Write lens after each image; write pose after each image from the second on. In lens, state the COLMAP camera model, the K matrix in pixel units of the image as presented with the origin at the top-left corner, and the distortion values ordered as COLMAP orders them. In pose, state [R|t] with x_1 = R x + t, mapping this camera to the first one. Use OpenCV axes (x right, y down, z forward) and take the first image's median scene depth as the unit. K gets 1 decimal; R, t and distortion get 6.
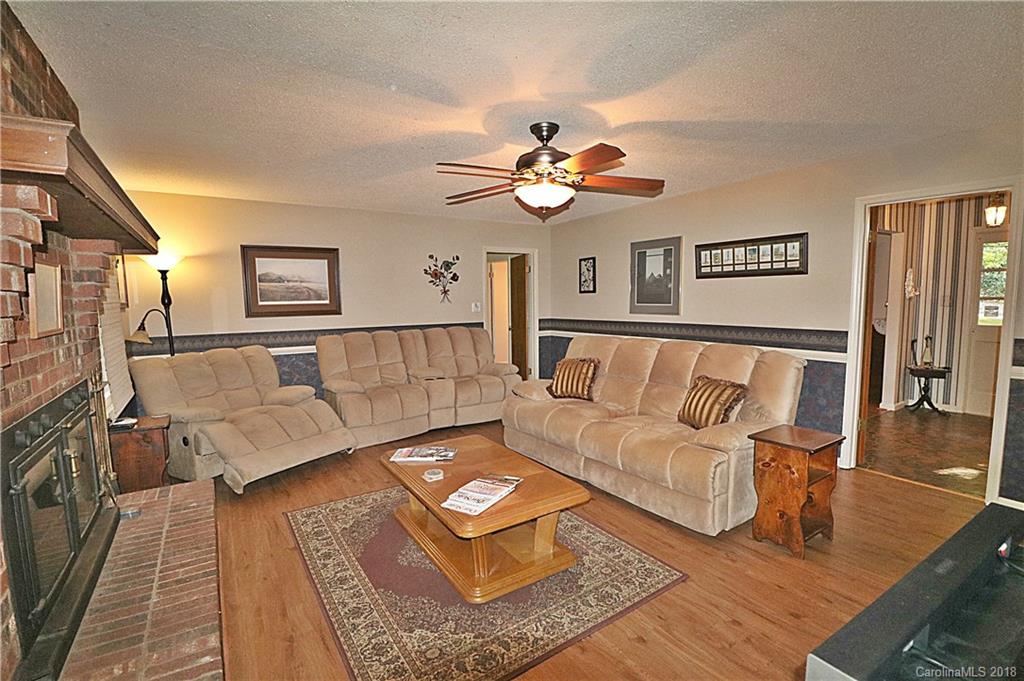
lens RADIAL K [[476.3, 0, 517.6], [0, 476.3, 341.1], [0, 0, 1]] dist [-0.008360, -0.005996]
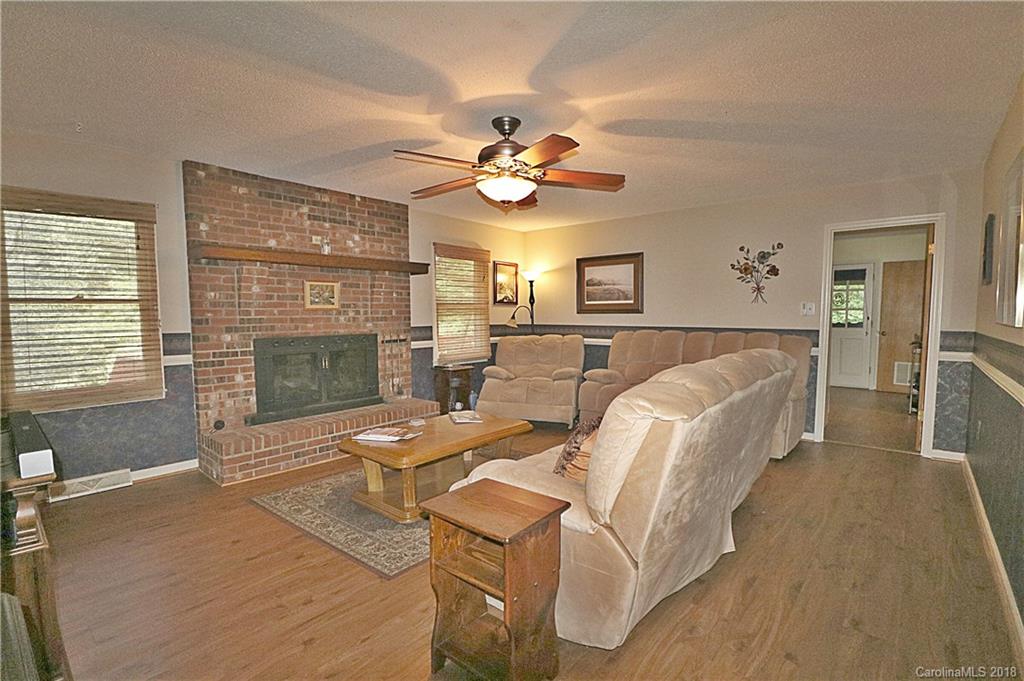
lens RADIAL K [[476.3, 0, 516.6], [0, 476.3, 344.8], [0, 0, 1]] dist [-0.008360, -0.005996]
pose [[0.287535, 0.079368, -0.954476, 0.636457], [-0.085289, 0.994723, 0.057022, -0.024278], [0.953965, 0.065010, 0.292787, 0.454744]]
